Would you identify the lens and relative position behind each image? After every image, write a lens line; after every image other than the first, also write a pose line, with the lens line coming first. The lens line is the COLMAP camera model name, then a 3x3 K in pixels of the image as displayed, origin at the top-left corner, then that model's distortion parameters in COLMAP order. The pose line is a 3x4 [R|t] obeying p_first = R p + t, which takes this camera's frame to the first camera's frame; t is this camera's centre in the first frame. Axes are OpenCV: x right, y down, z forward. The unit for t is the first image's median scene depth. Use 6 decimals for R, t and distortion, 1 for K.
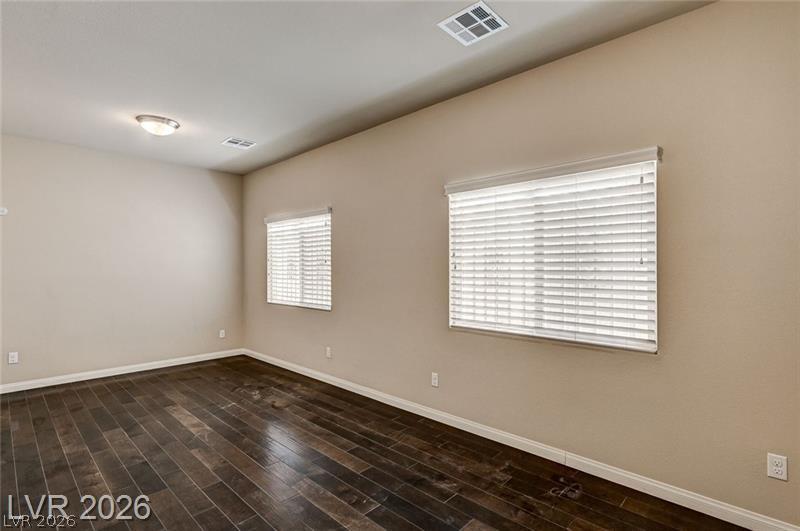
lens RADIAL K [[388.7, 0, 396.6], [0, 388.7, 266.7], [0, 0, 1]] dist [0.023734, 0.000090]
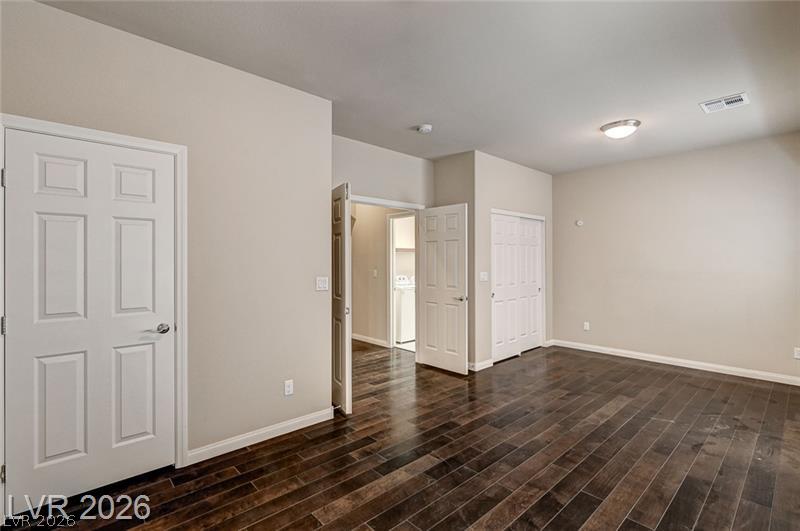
lens RADIAL K [[375.1, 0, 404.3], [0, 375.1, 262.1], [0, 0, 1]] dist [0.000506, 0.000146]
pose [[-0.051206, -0.003071, -0.998683, 0.445688], [0.003527, 0.999988, -0.003256, 0.007146], [0.998682, -0.003689, -0.051194, 0.493651]]
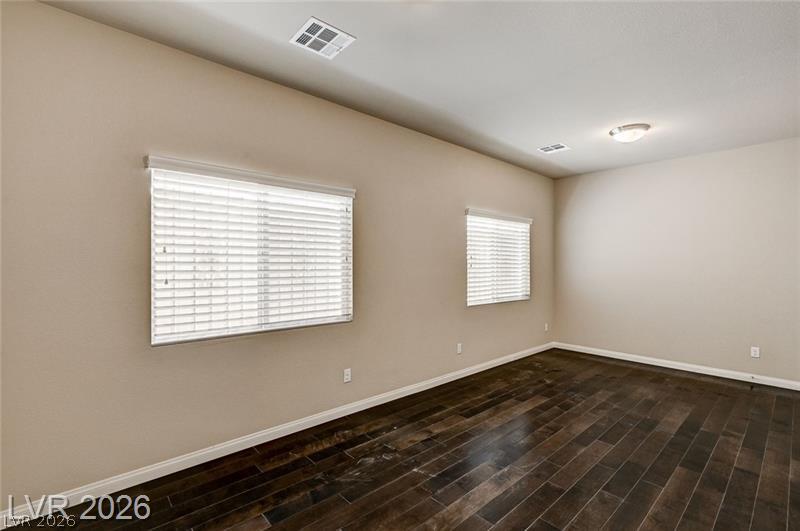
lens RADIAL K [[358.1, 0, 402.6], [0, 358.1, 262.8], [0, 0, 1]] dist [-0.000792, 0.000715]
pose [[0.068668, 0.013563, 0.997547, -1.085911], [-0.000263, 0.999908, -0.013577, 0.006874], [-0.997640, 0.000670, 0.068665, 1.035225]]
